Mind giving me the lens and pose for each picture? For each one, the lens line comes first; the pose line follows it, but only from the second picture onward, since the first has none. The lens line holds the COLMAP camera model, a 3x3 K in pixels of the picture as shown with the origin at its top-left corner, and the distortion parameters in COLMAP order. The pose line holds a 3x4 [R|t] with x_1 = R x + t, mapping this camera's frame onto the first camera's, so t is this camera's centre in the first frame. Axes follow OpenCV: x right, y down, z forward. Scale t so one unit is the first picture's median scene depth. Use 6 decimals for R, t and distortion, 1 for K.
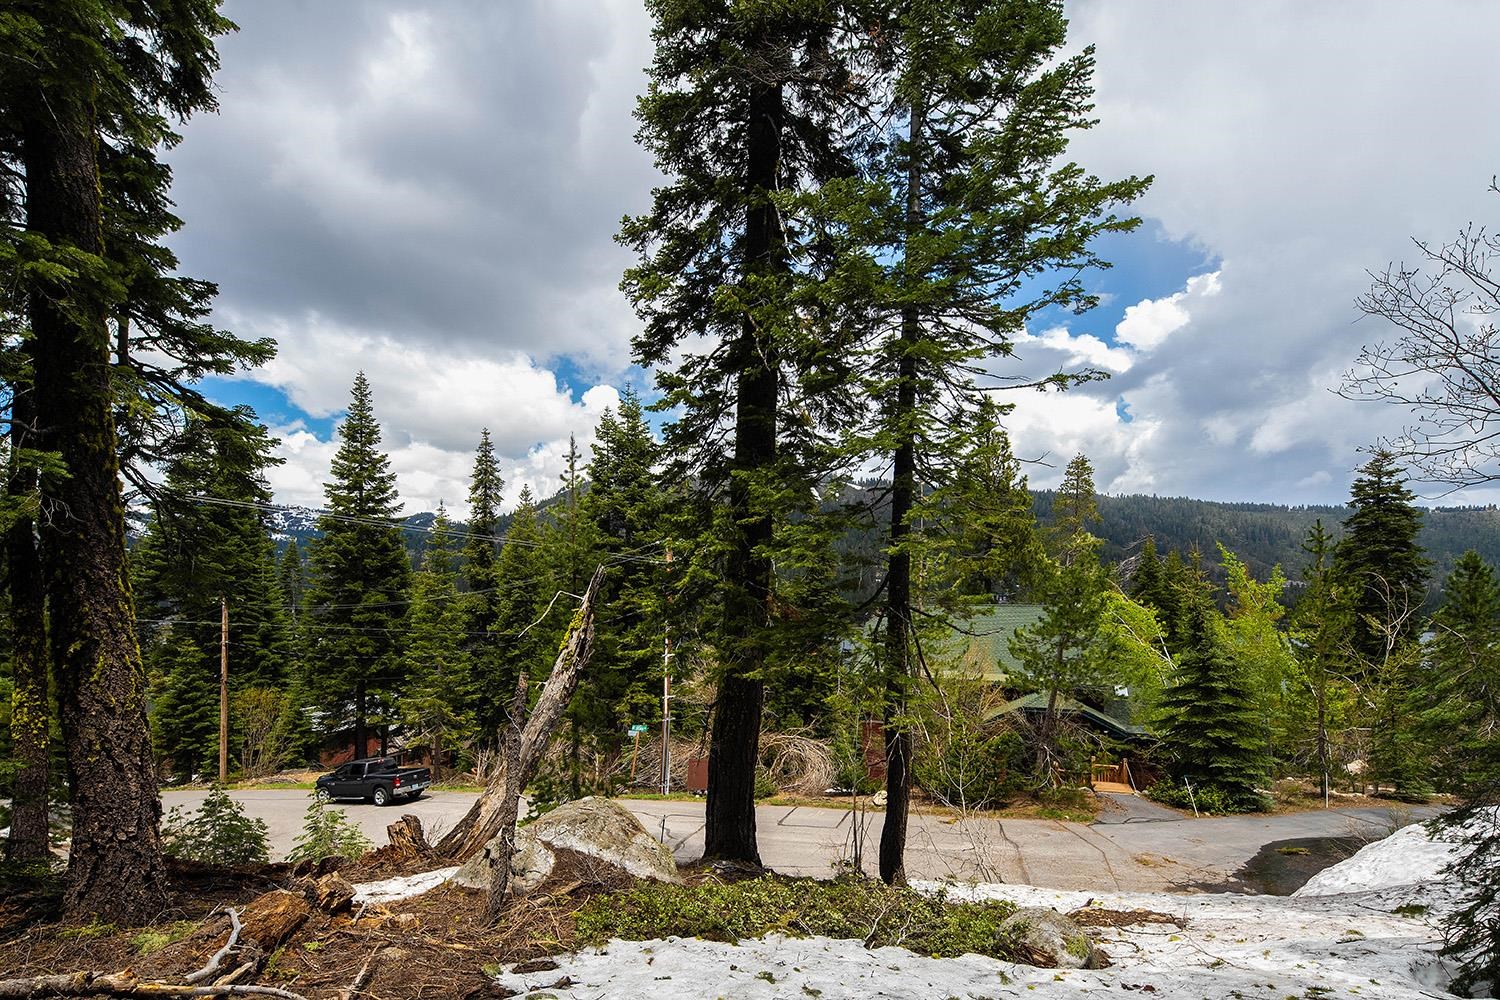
lens RADIAL K [[728.2, 0, 745.6], [0, 728.2, 587.7], [0, 0, 1]] dist [0.002515, -0.002094]
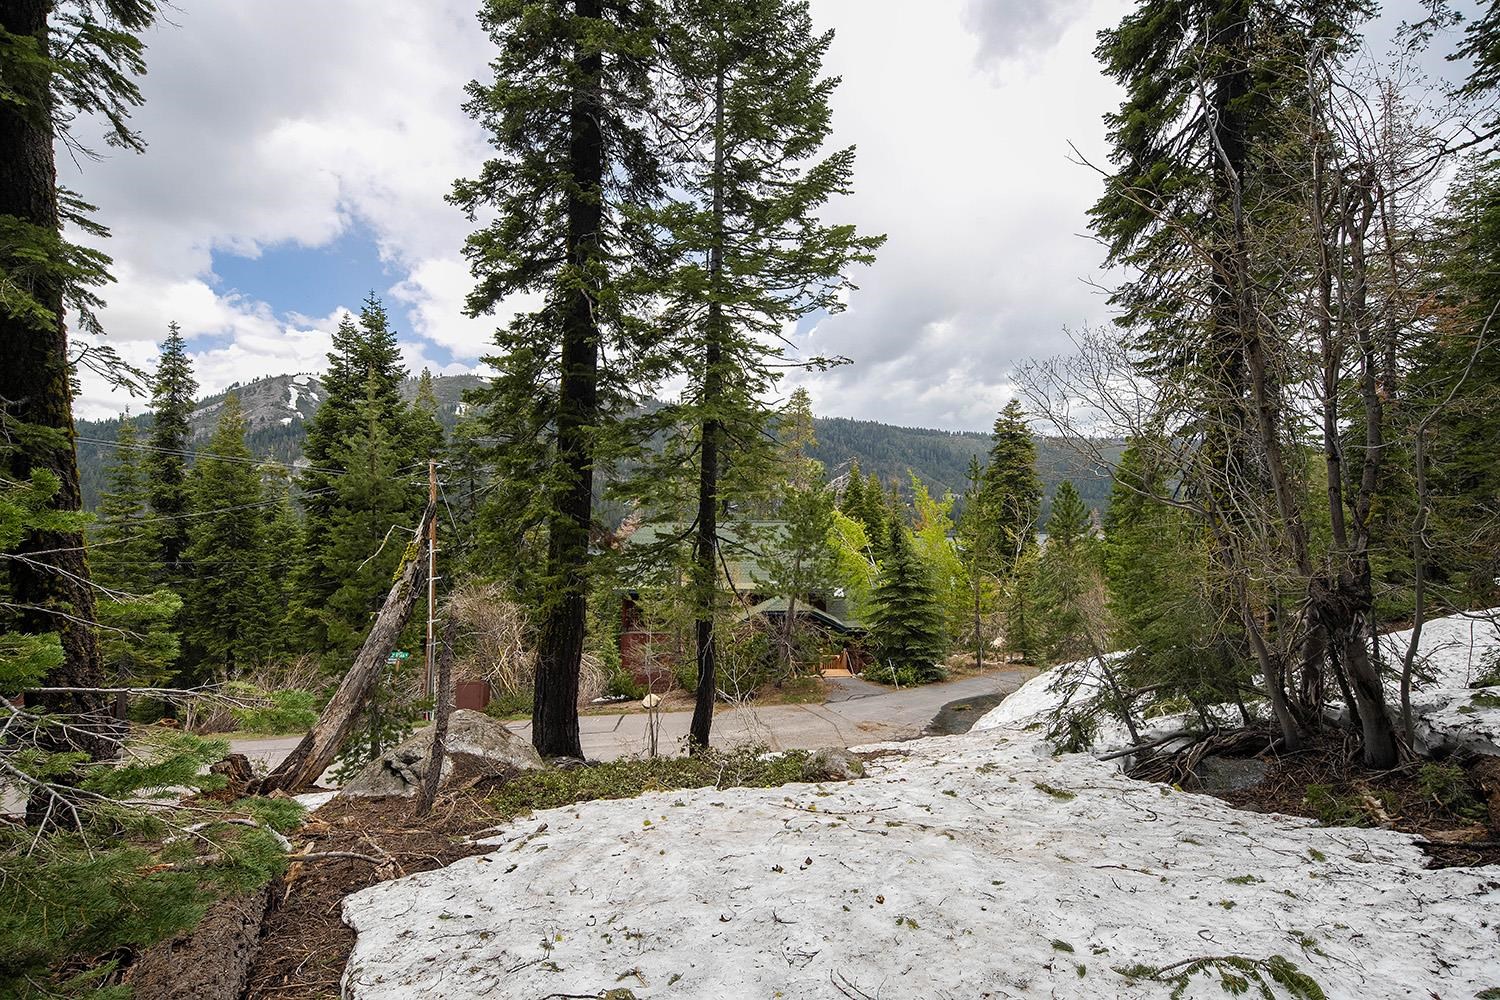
lens RADIAL K [[728.2, 0, 744.6], [0, 728.2, 493.1], [0, 0, 1]] dist [0.002515, -0.002094]
pose [[0.934144, 0.000674, 0.356896, -0.068639], [0.002738, 0.999955, -0.009055, -0.013576], [-0.356886, 0.009436, 0.934100, -0.075826]]
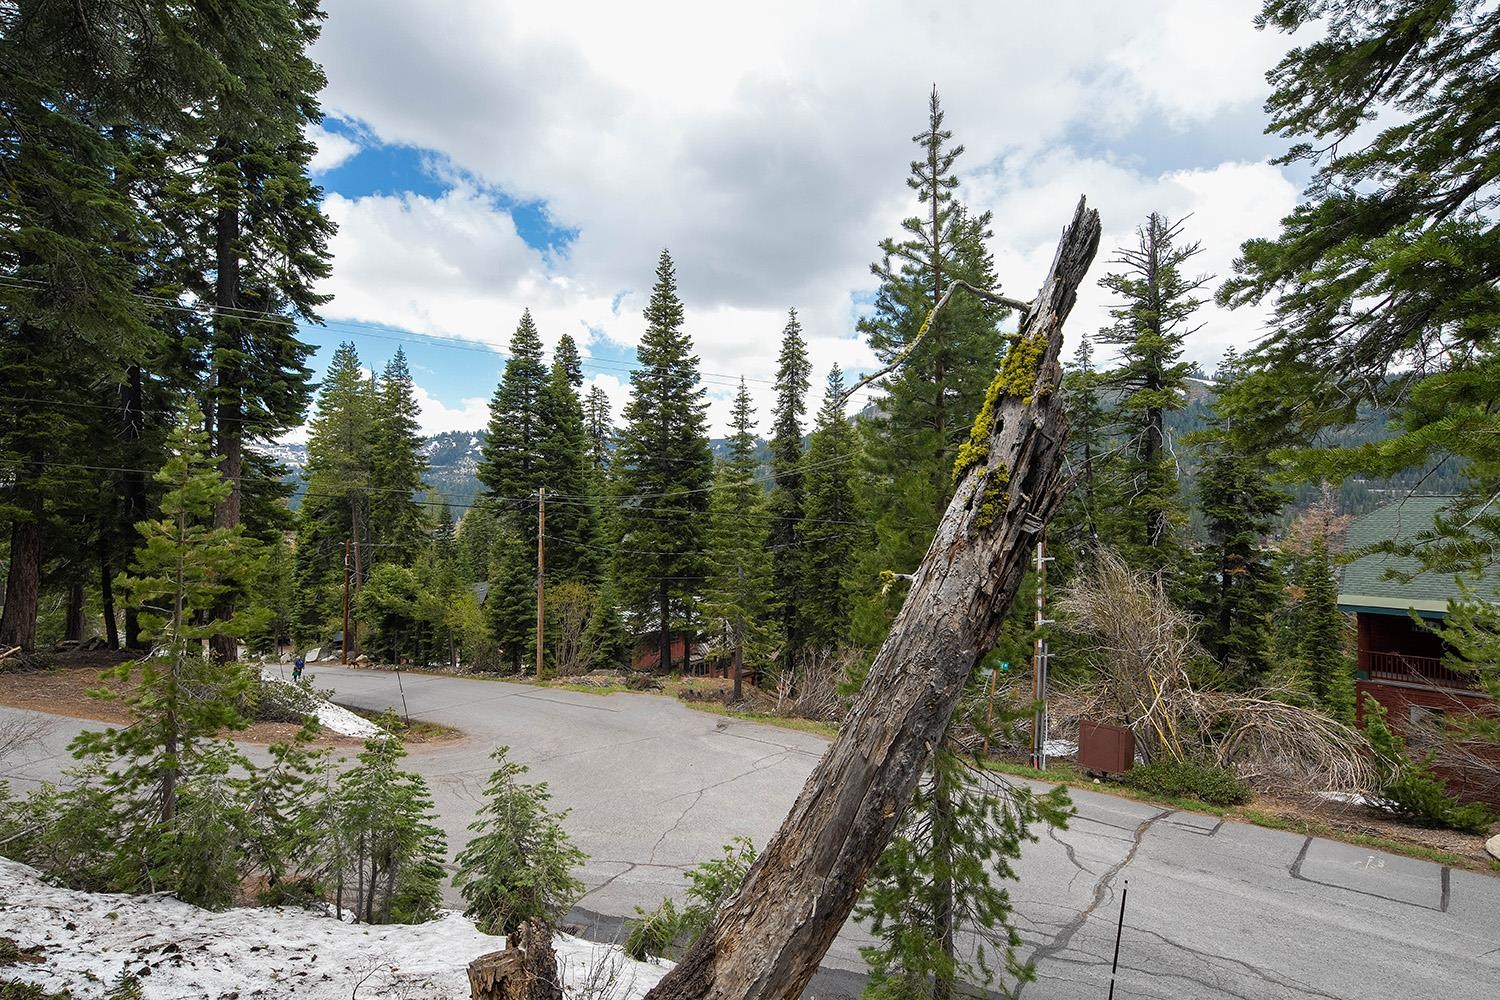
lens RADIAL K [[728.2, 0, 749.5], [0, 728.2, 497.9], [0, 0, 1]] dist [0.002515, -0.002094]
pose [[0.917606, -0.002269, -0.397484, -0.093577], [-0.000122, 0.999982, -0.005988, 0.043314], [0.397491, 0.005543, 0.917589, 0.299660]]
